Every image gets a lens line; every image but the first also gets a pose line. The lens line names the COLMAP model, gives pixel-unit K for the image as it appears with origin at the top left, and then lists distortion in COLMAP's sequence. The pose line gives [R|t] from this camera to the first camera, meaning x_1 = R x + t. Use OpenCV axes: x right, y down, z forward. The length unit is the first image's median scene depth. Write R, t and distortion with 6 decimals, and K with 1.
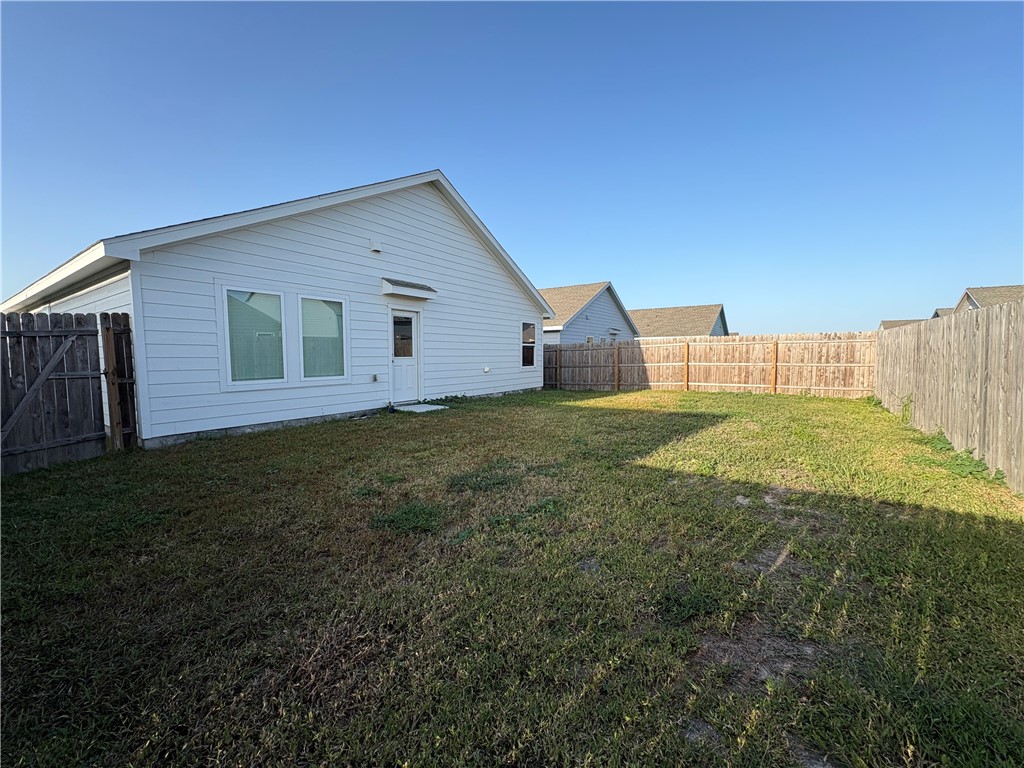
lens RADIAL K [[411.4, 0, 512.0], [0, 411.4, 384.0], [0, 0, 1]] dist [-0.000555, -0.000100]
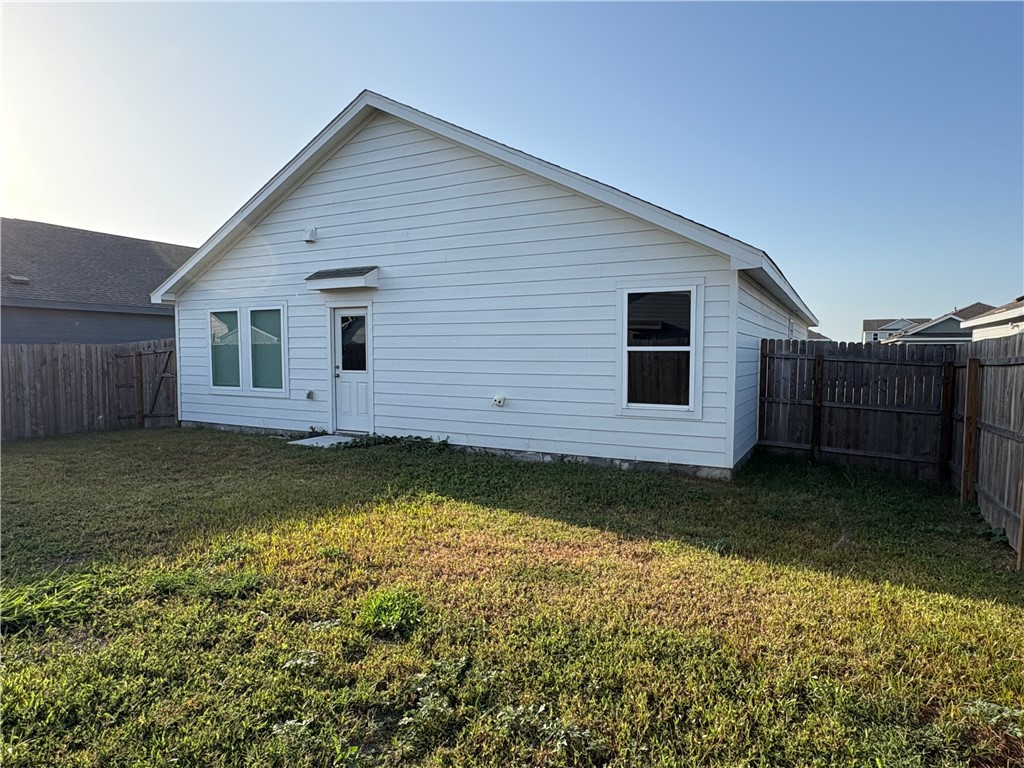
lens RADIAL K [[605.3, 0, 512.0], [0, 605.3, 384.0], [0, 0, 1]] dist [-0.000186, -0.000113]
pose [[0.111572, 0.033108, -0.993205, 0.727755], [-0.088569, 0.995799, 0.023245, -0.079207], [0.989802, 0.085374, 0.114036, 1.002772]]
